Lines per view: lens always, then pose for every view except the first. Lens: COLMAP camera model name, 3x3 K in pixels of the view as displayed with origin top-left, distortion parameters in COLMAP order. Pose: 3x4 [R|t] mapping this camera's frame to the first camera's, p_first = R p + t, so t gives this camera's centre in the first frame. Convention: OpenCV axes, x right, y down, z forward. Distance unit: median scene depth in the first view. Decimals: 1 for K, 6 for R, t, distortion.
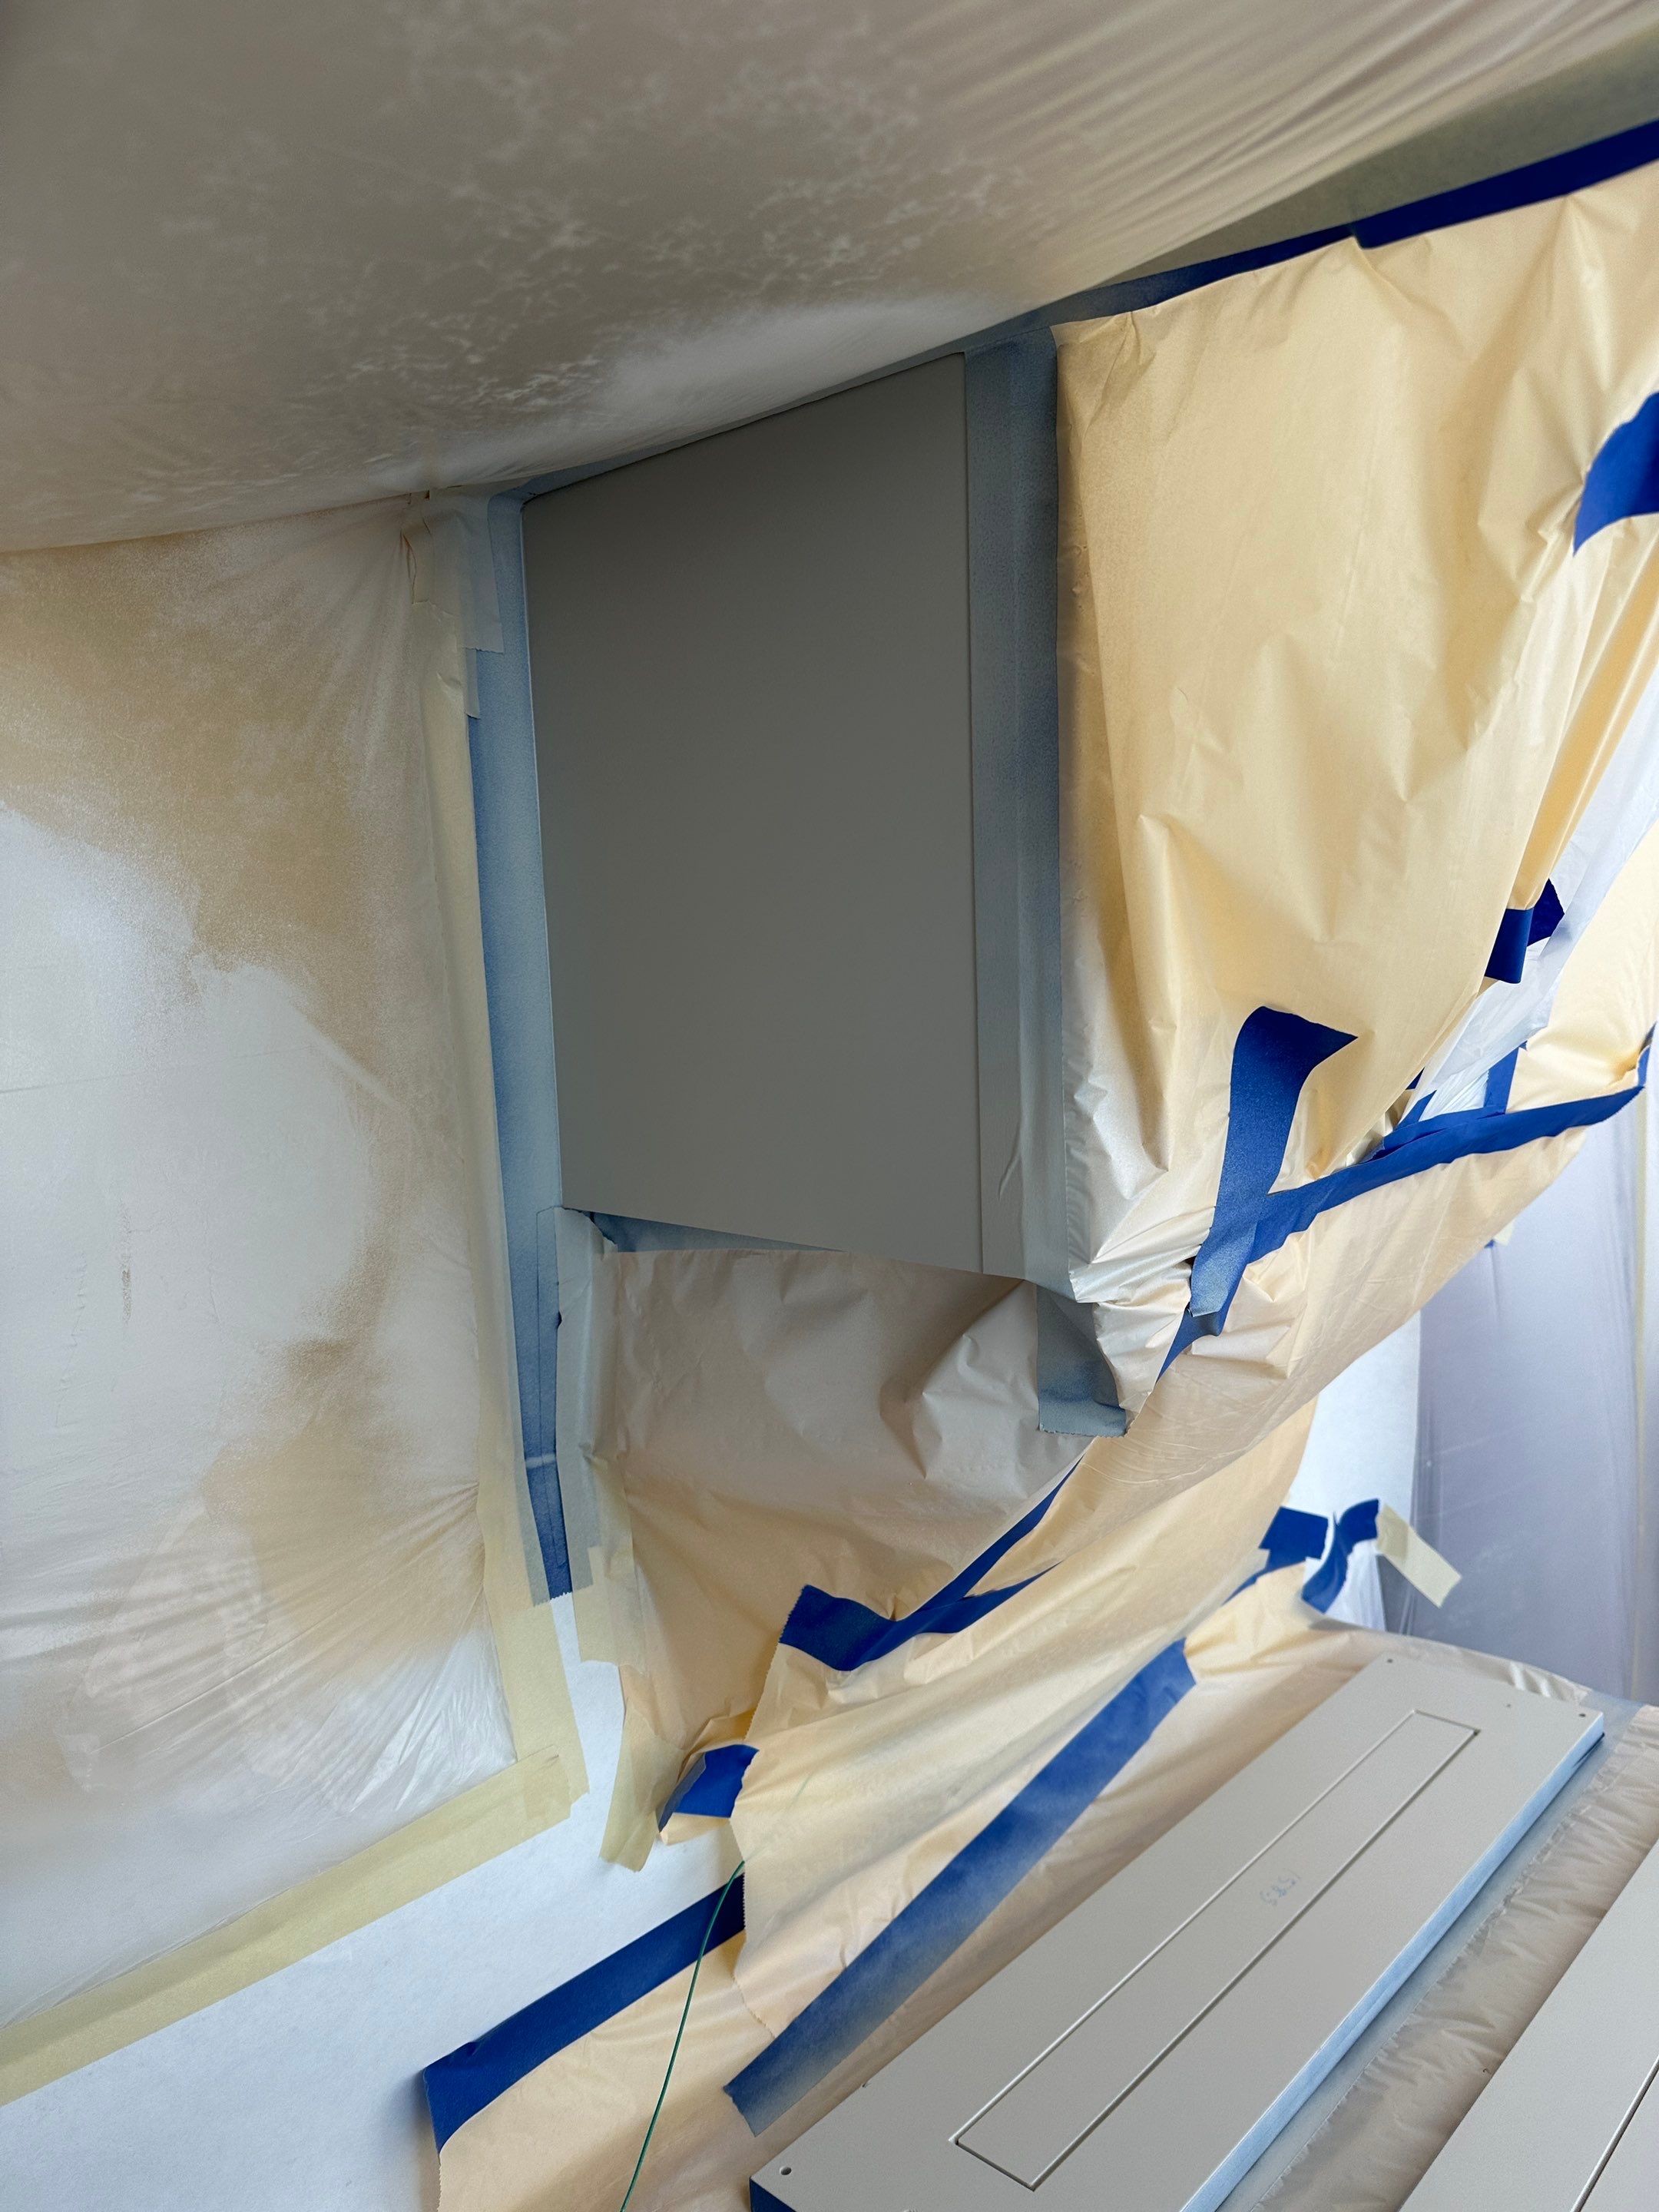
lens RADIAL K [[1583.8, 0, 844.8], [0, 1583.8, 1103.4], [0, 0, 1]] dist [0.019951, -0.032152]
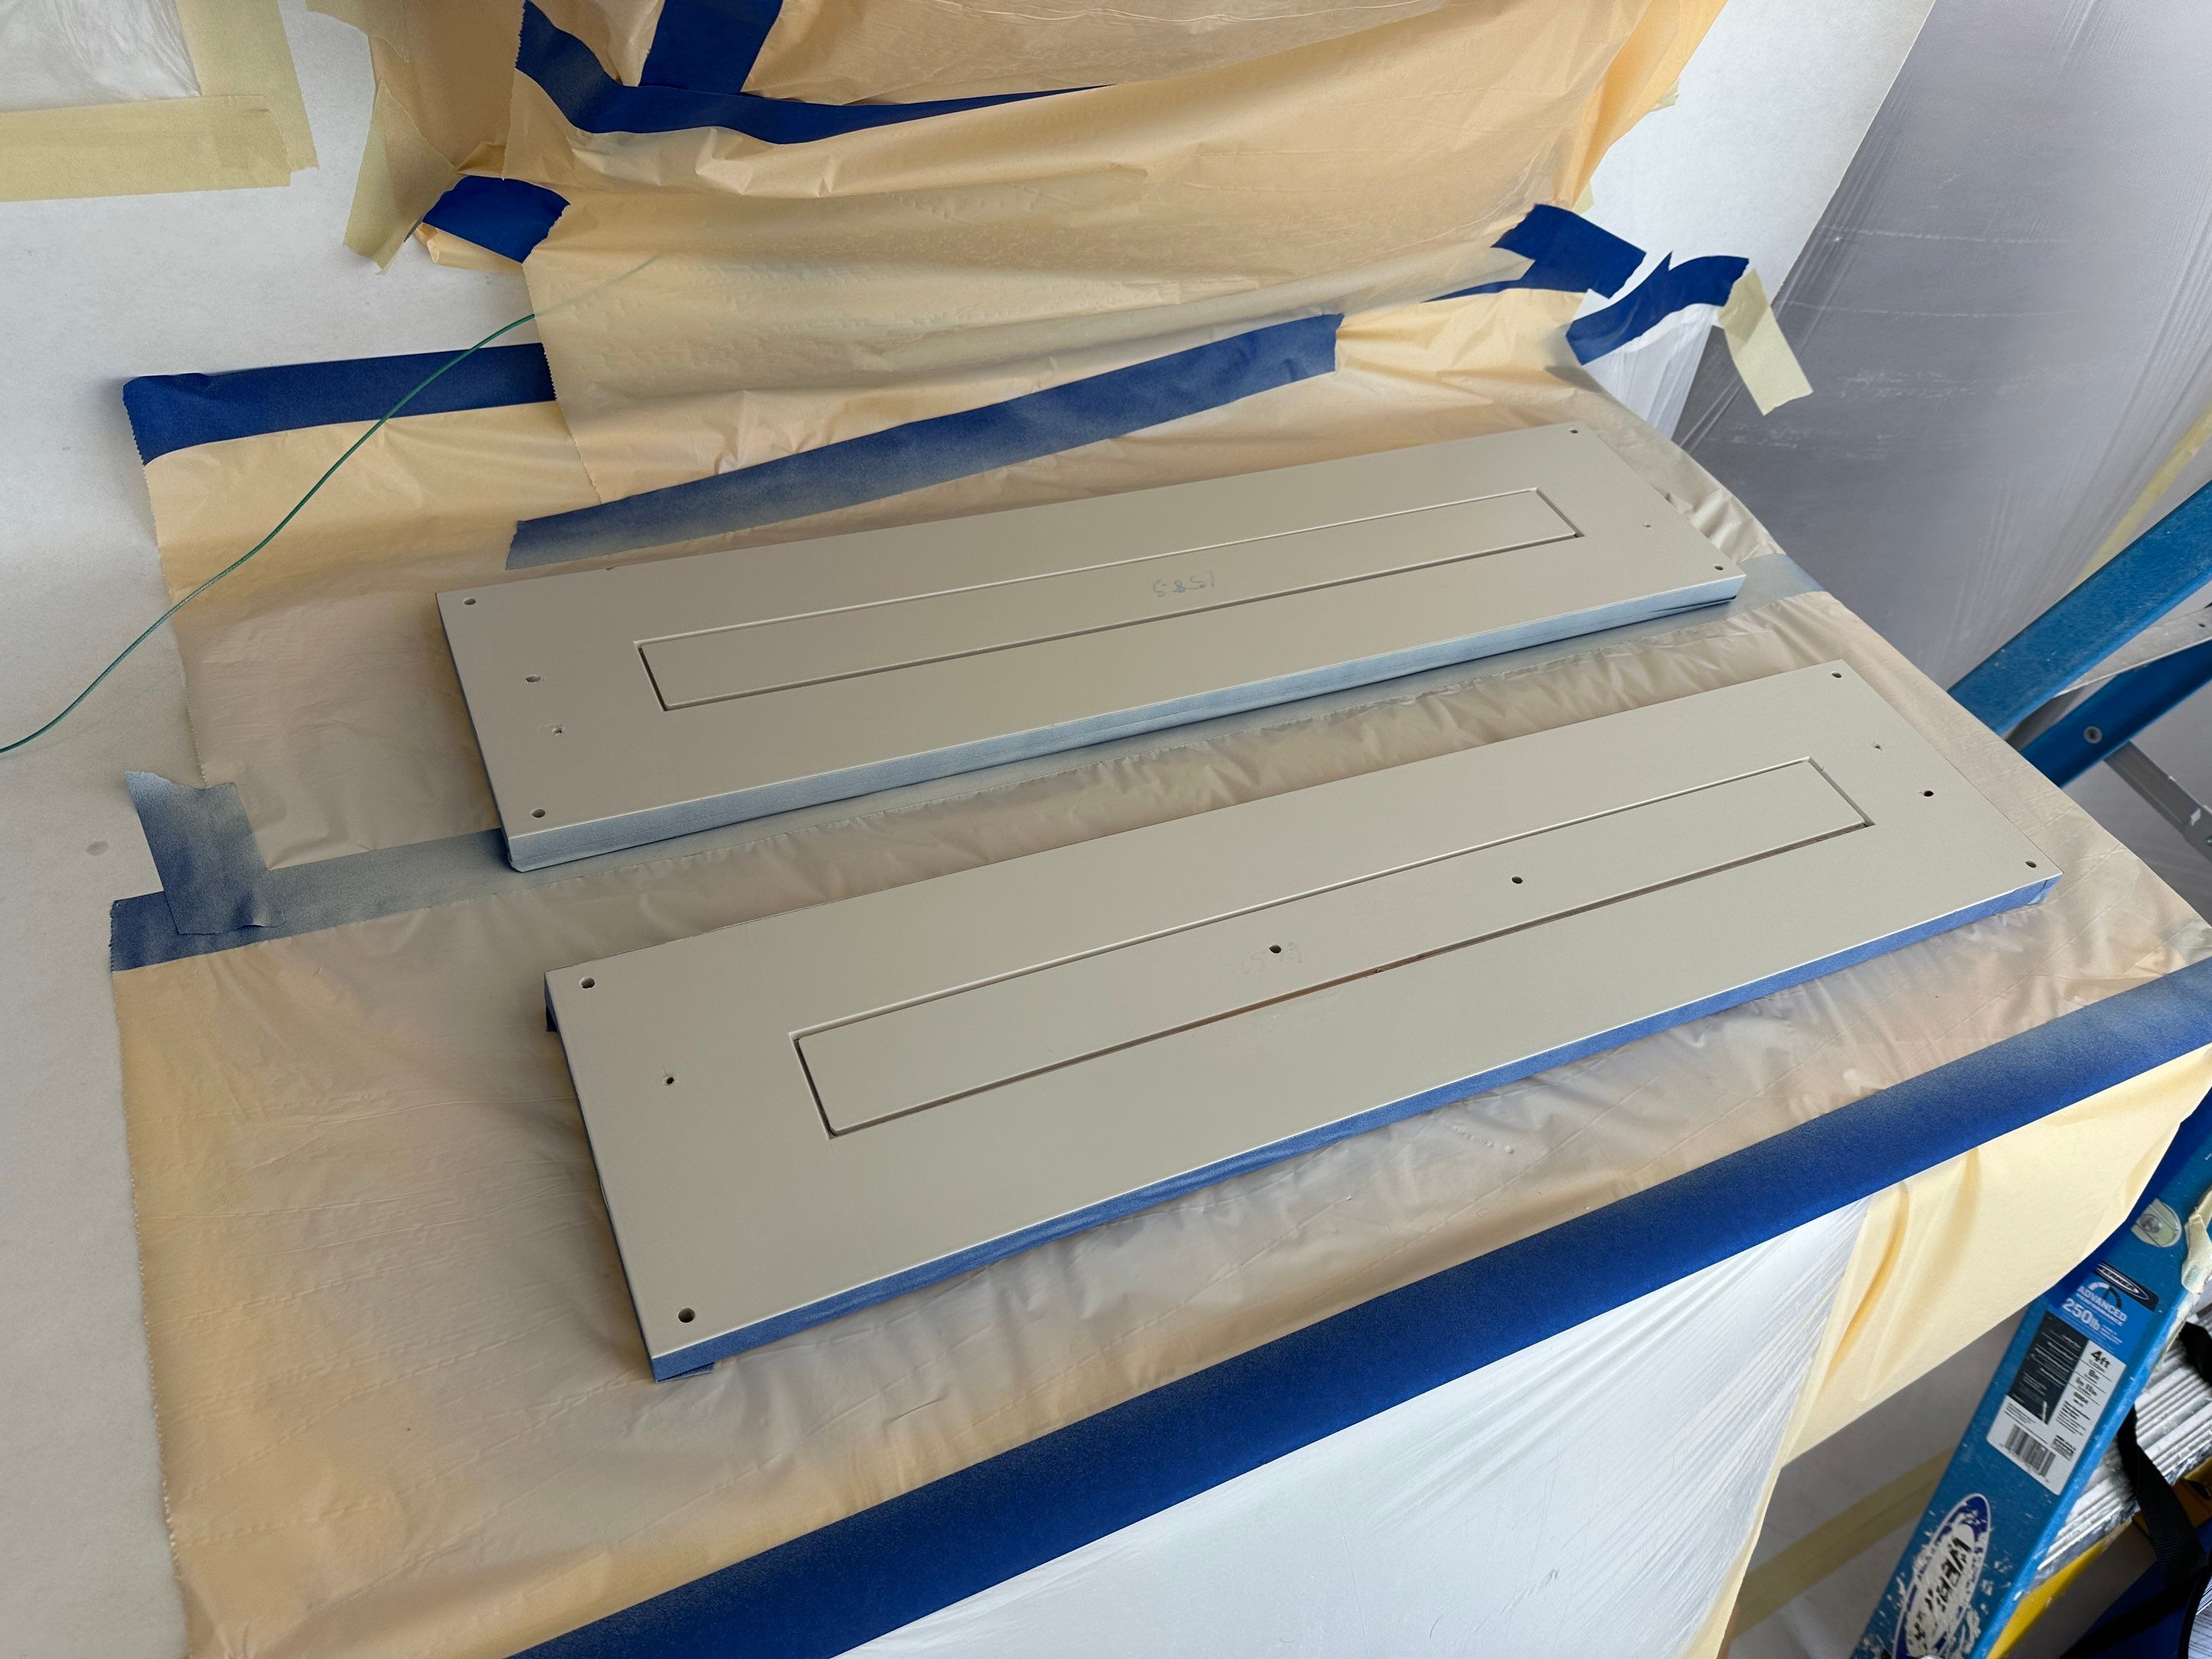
lens RADIAL K [[1583.8, 0, 1102.9], [0, 1583.8, 844.3], [0, 0, 1]] dist [0.019951, -0.032152]
pose [[0.907605, 0.400212, -0.126817, 0.455695], [-0.223750, 0.716716, 0.660495, 0.025415], [0.355230, -0.571093, 0.740043, 0.274389]]
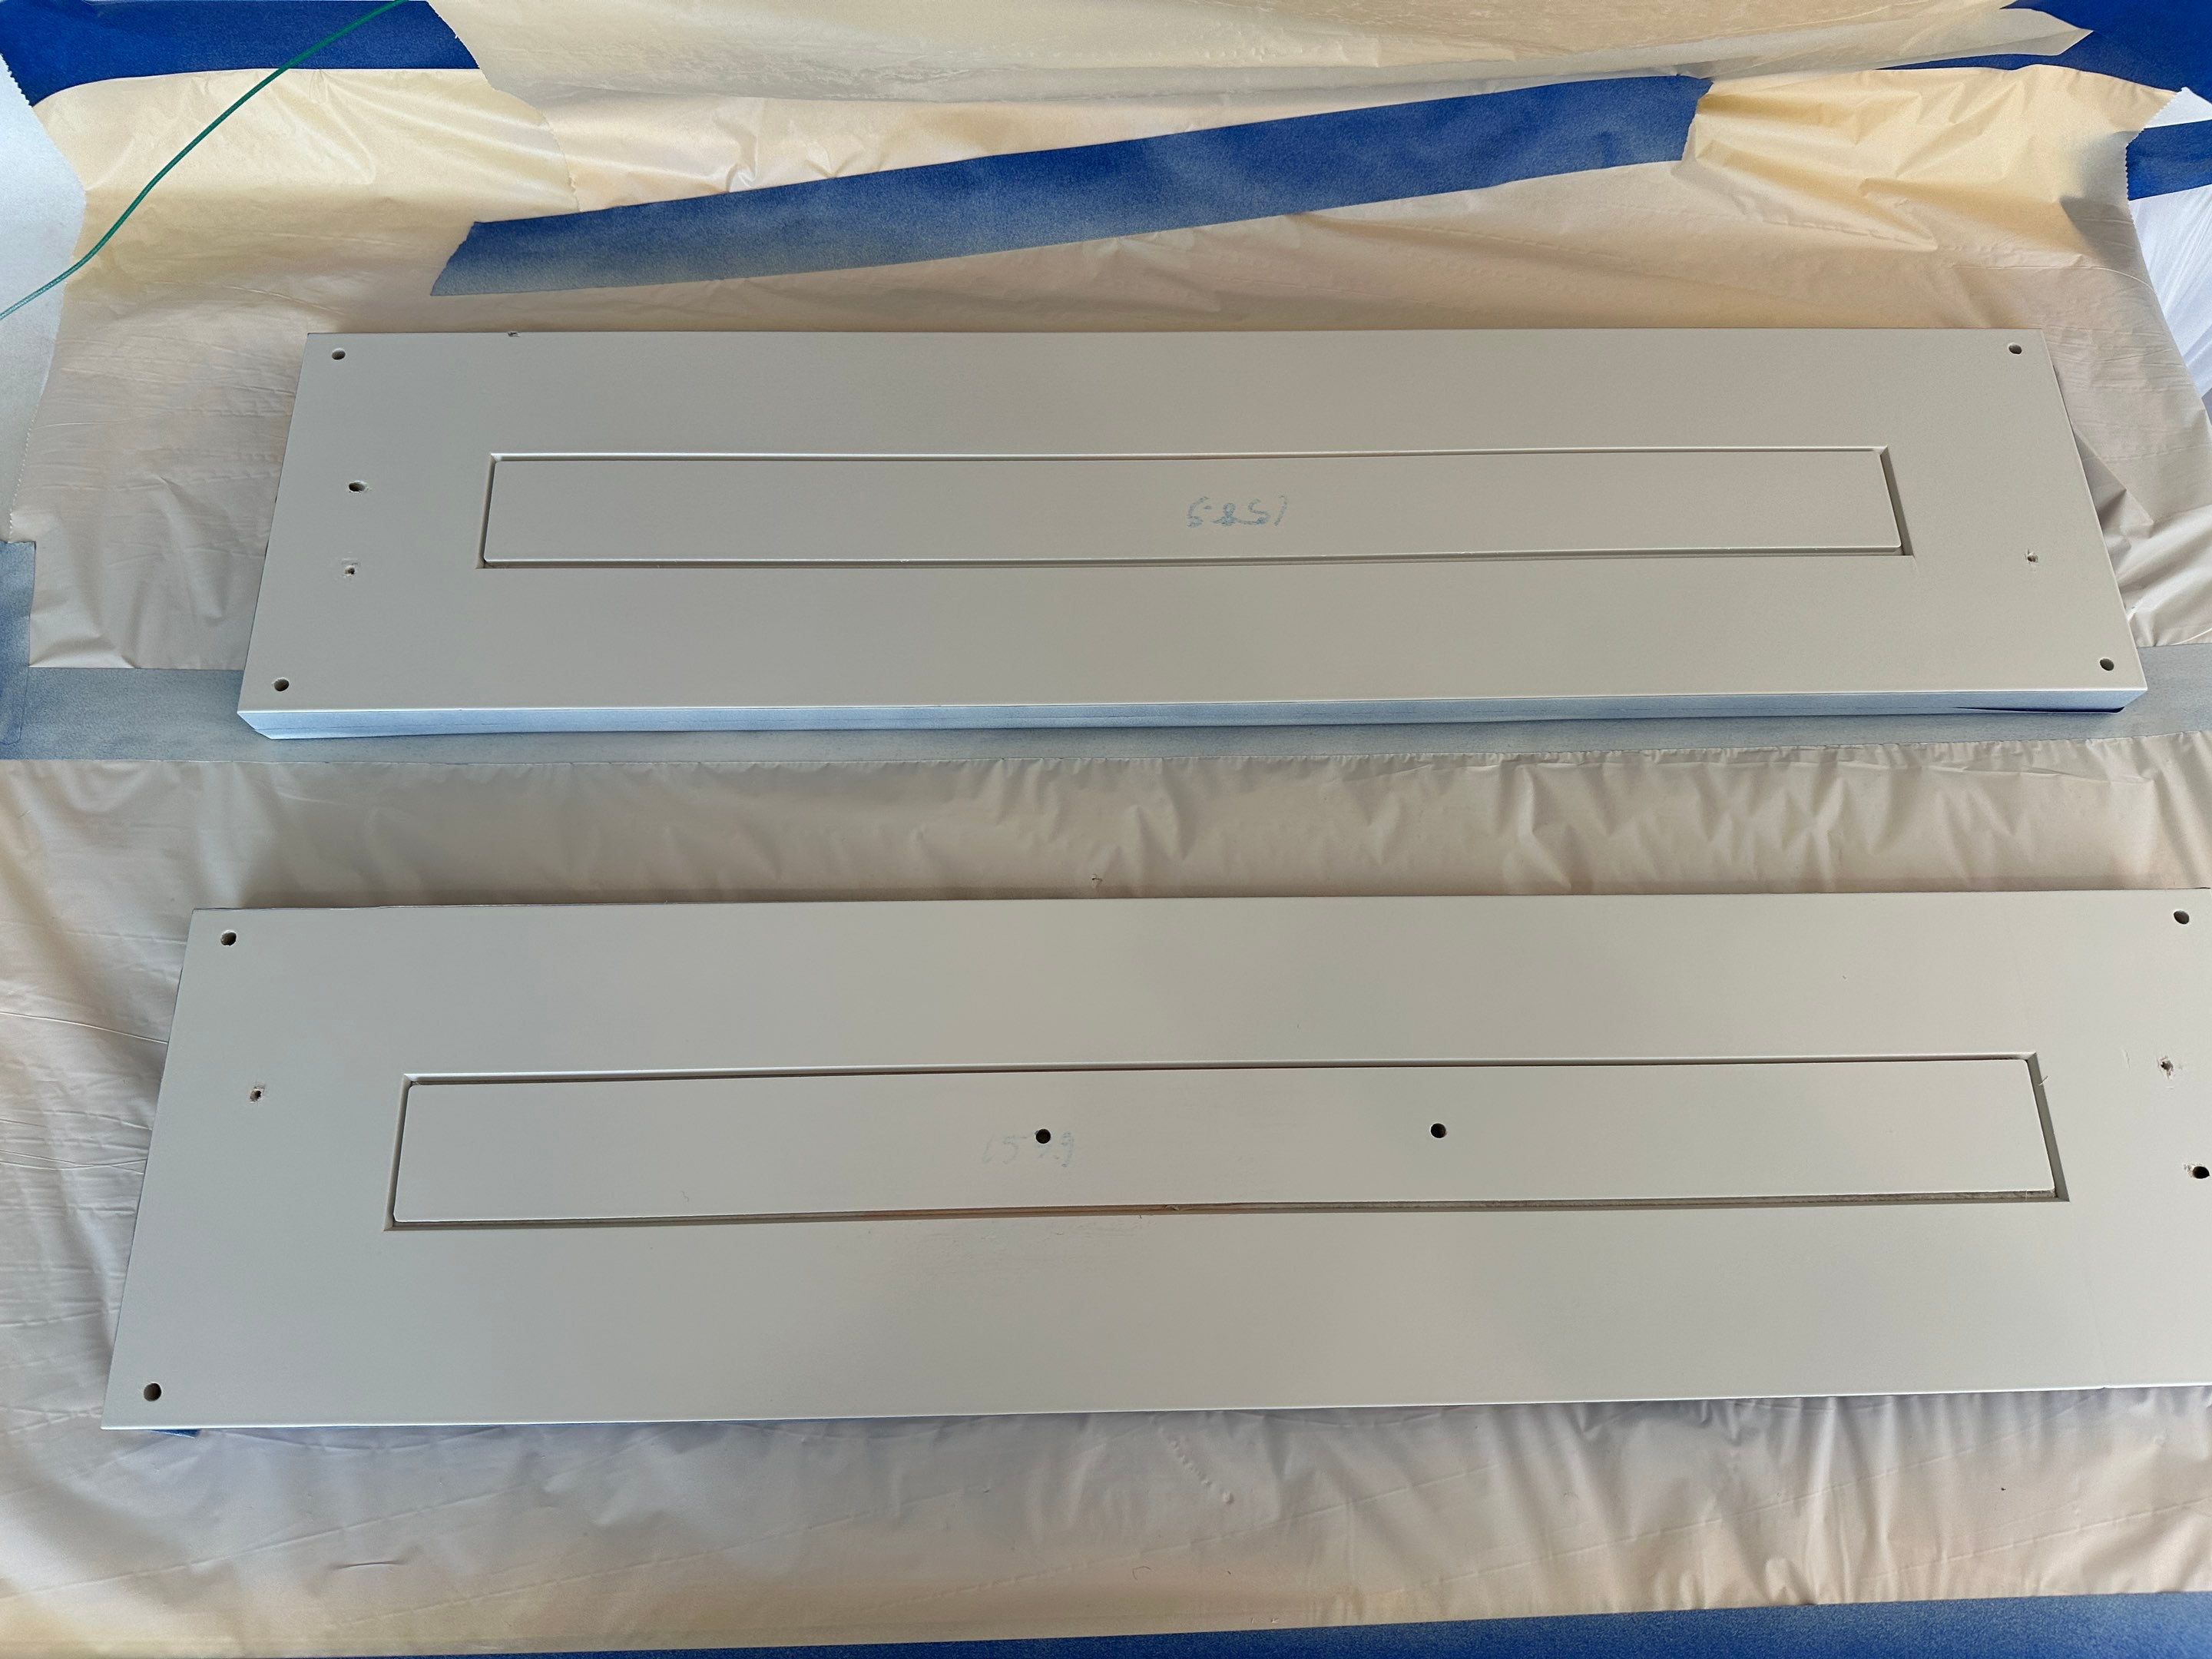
lens RADIAL K [[1583.8, 0, 1035.7], [0, 1583.8, 850.7], [0, 0, 1]] dist [0.019951, -0.032152]
pose [[0.687556, 0.697497, -0.201902, 0.499271], [-0.122131, 0.385174, 0.914727, -0.030589], [0.715787, -0.604267, 0.350015, 0.718009]]
